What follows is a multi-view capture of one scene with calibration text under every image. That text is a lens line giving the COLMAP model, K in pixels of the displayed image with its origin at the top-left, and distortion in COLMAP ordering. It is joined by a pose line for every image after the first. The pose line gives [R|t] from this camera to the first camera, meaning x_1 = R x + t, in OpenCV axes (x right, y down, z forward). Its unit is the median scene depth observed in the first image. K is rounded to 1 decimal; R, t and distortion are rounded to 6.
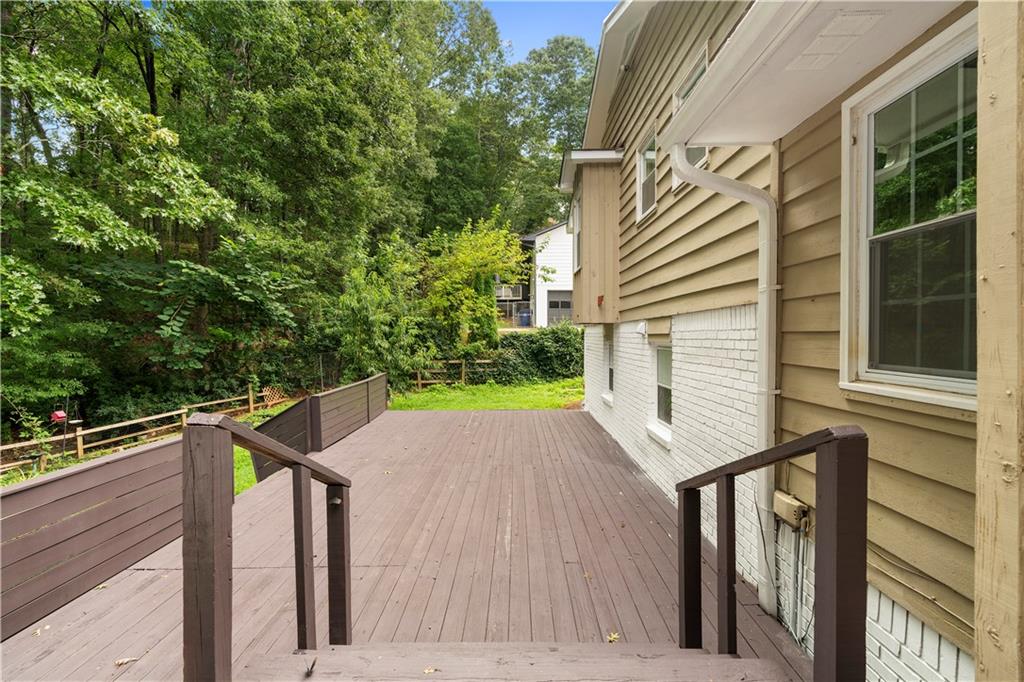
lens RADIAL K [[459.0, 0, 510.6], [0, 459.0, 339.8], [0, 0, 1]] dist [0.000687, 0.000553]
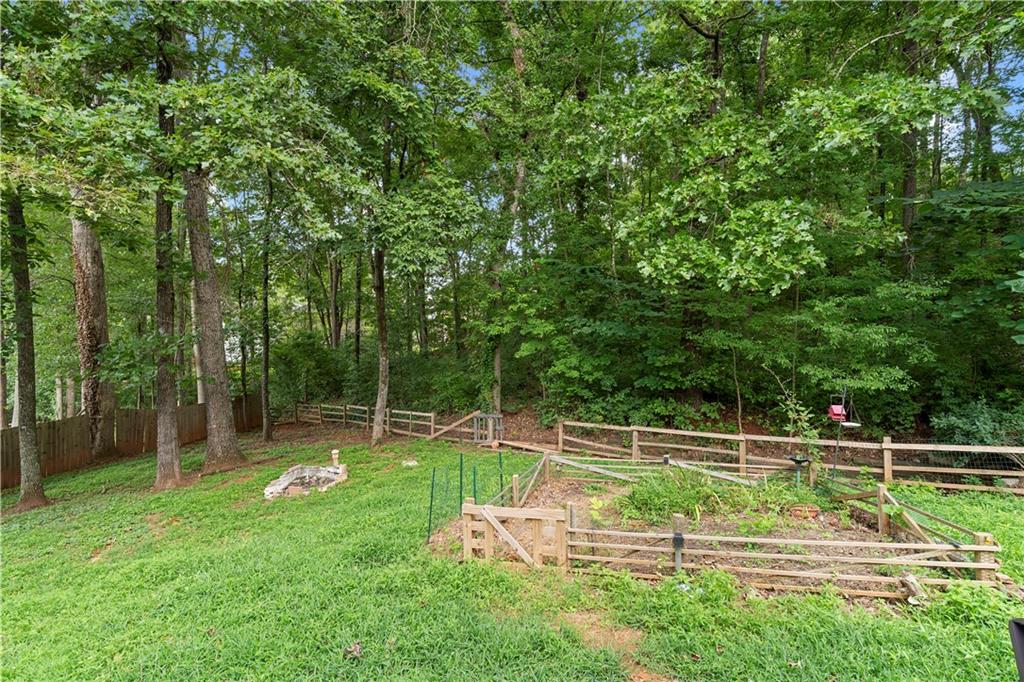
lens RADIAL K [[459.0, 0, 509.7], [0, 459.0, 330.9], [0, 0, 1]] dist [0.000687, 0.000553]
pose [[-0.050687, -0.009844, -0.998666, -0.237842], [-0.023404, 0.999689, -0.008666, 0.054496], [0.998440, 0.022933, -0.050901, 0.483124]]
